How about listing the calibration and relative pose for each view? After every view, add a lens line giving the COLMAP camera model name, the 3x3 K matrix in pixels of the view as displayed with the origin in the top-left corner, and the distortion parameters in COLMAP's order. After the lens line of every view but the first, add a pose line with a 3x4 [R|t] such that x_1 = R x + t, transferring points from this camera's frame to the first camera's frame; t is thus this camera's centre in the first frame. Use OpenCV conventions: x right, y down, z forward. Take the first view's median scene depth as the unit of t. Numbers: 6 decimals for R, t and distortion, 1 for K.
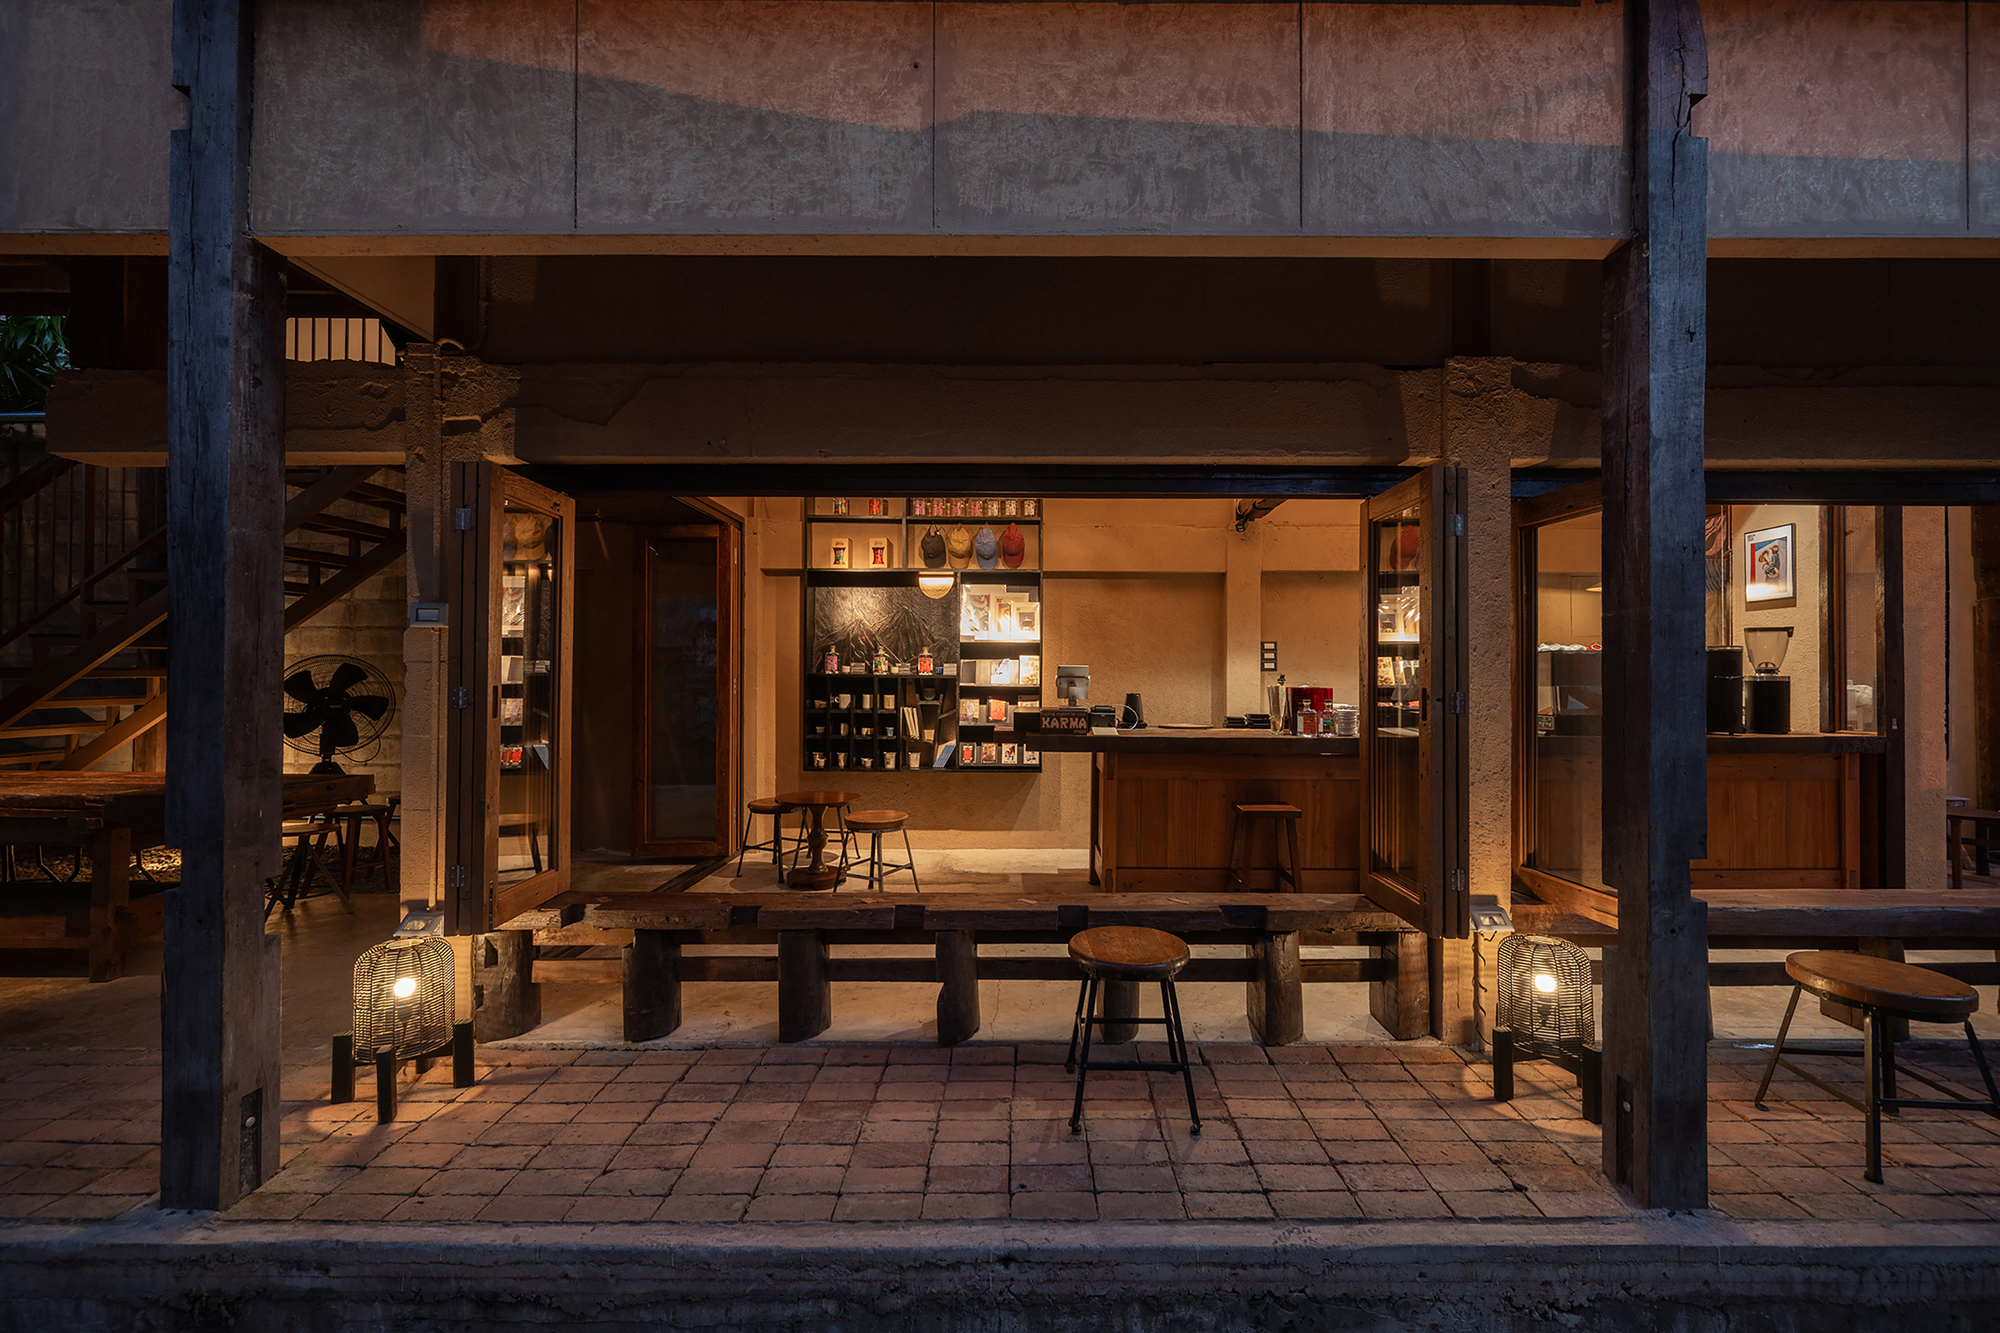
lens RADIAL K [[803.9, 0, 1024.4], [0, 803.9, 622.7], [0, 0, 1]] dist [-0.000816, 0.001108]
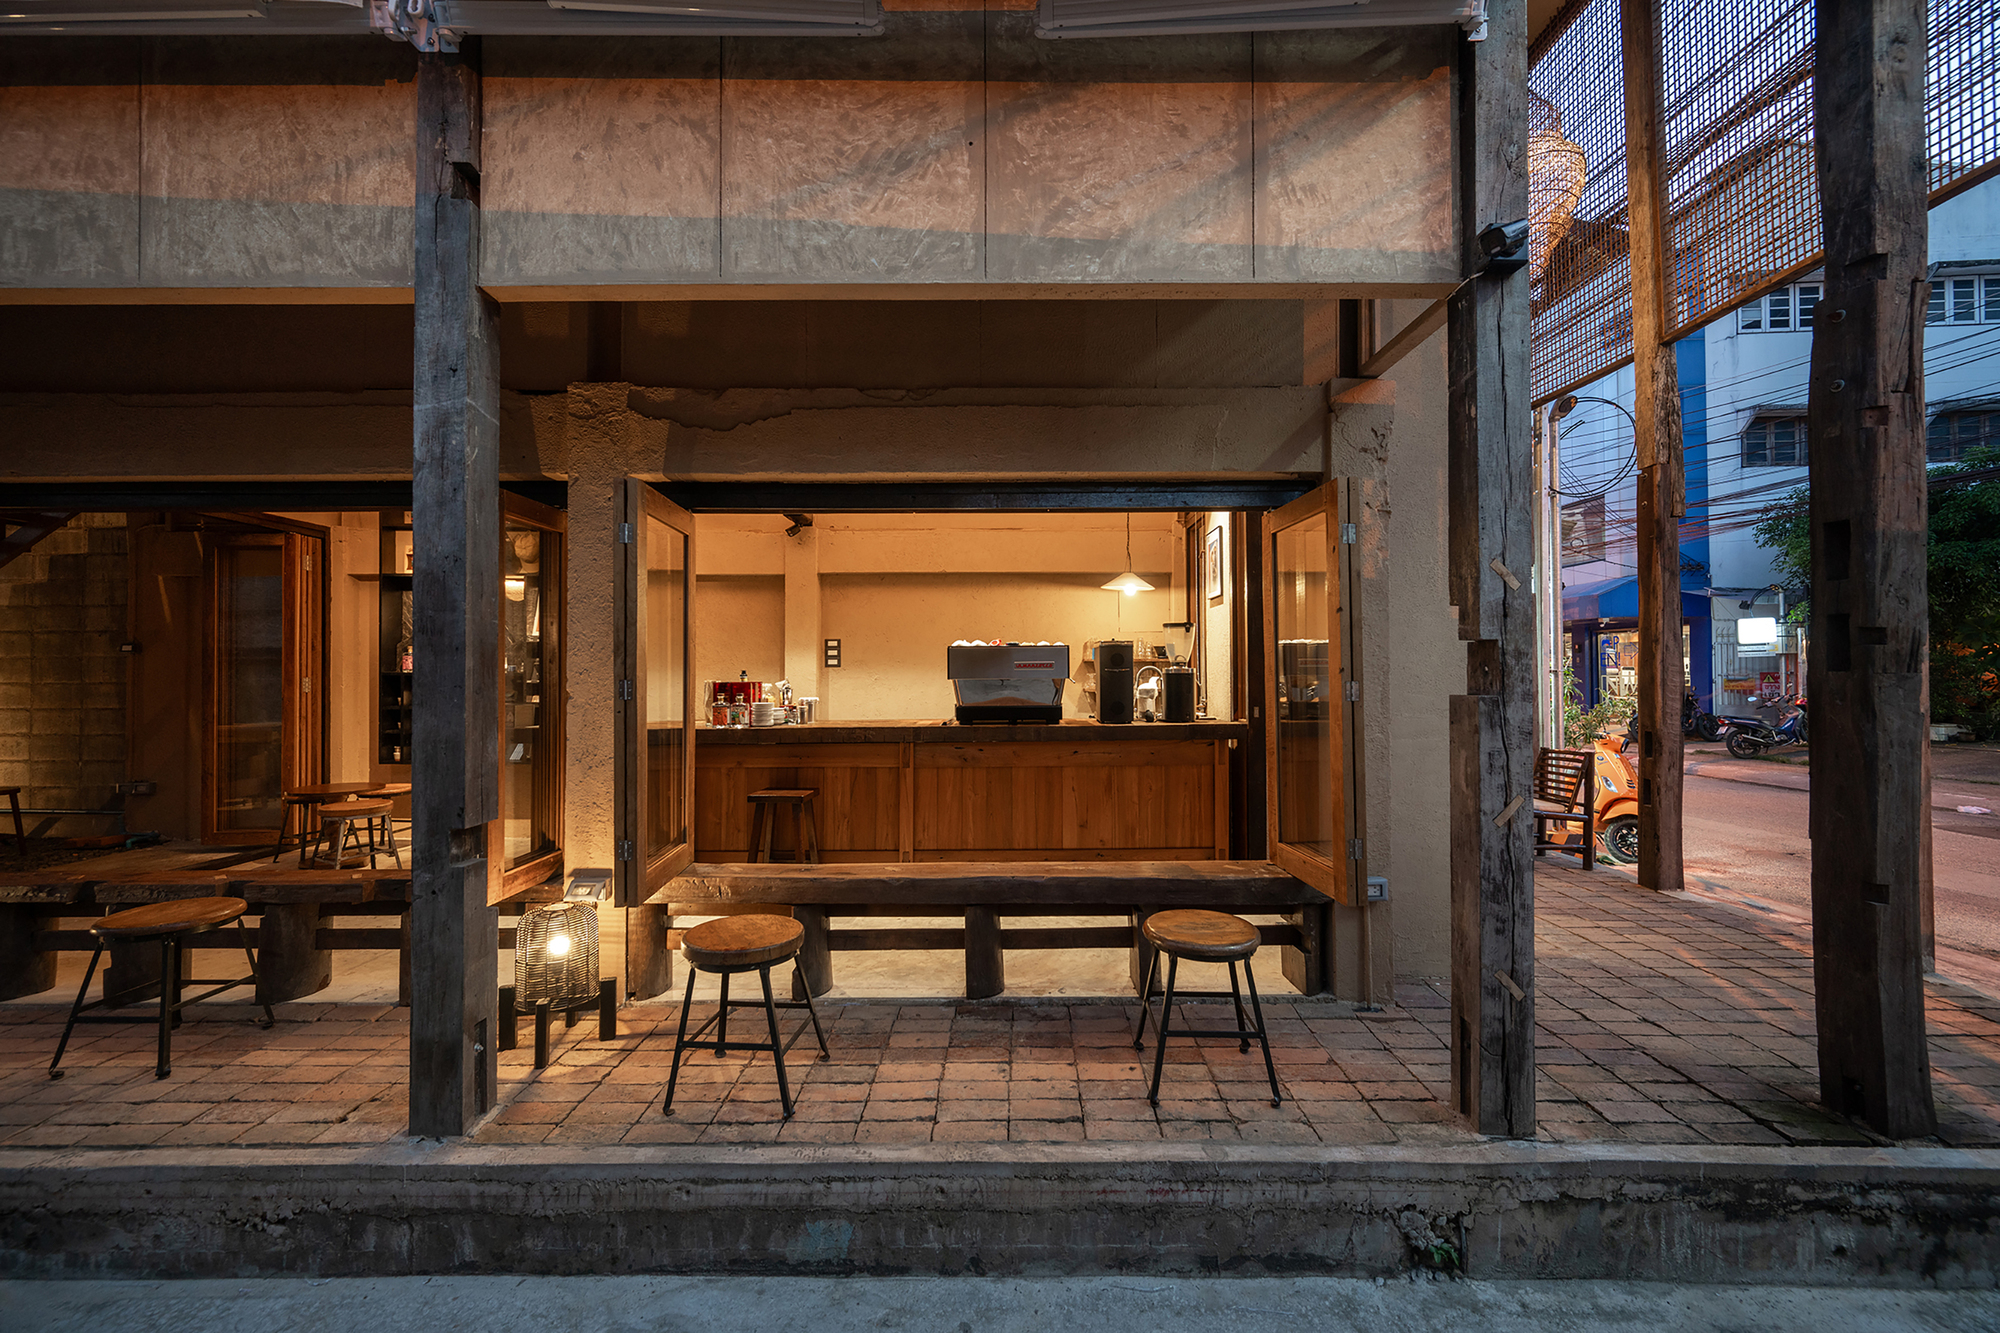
lens RADIAL K [[803.9, 0, 1140.9], [0, 803.9, 615.8], [0, 0, 1]] dist [-0.000816, 0.001108]
pose [[0.999929, -0.006808, -0.009797, 1.779677], [0.006749, 0.999959, -0.006117, 0.003984], [0.009838, 0.006050, 0.999933, -0.132420]]
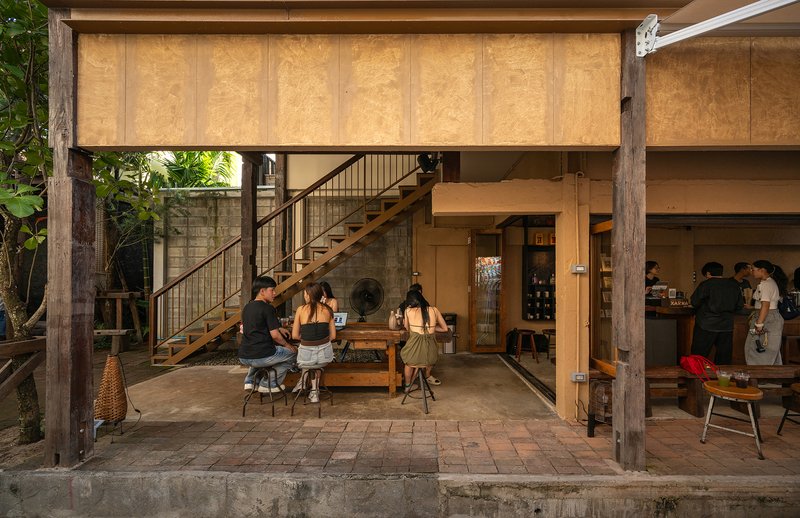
lens RADIAL K [[328.5, 0, 360.0], [0, 328.5, 257.8], [0, 0, 1]] dist [-0.000768, 0.000667]
pose [[0.999985, -0.004174, 0.003534, -2.016748], [0.004168, 0.999990, 0.001619, -0.071876], [-0.003541, -0.001604, 0.999992, -0.217621]]
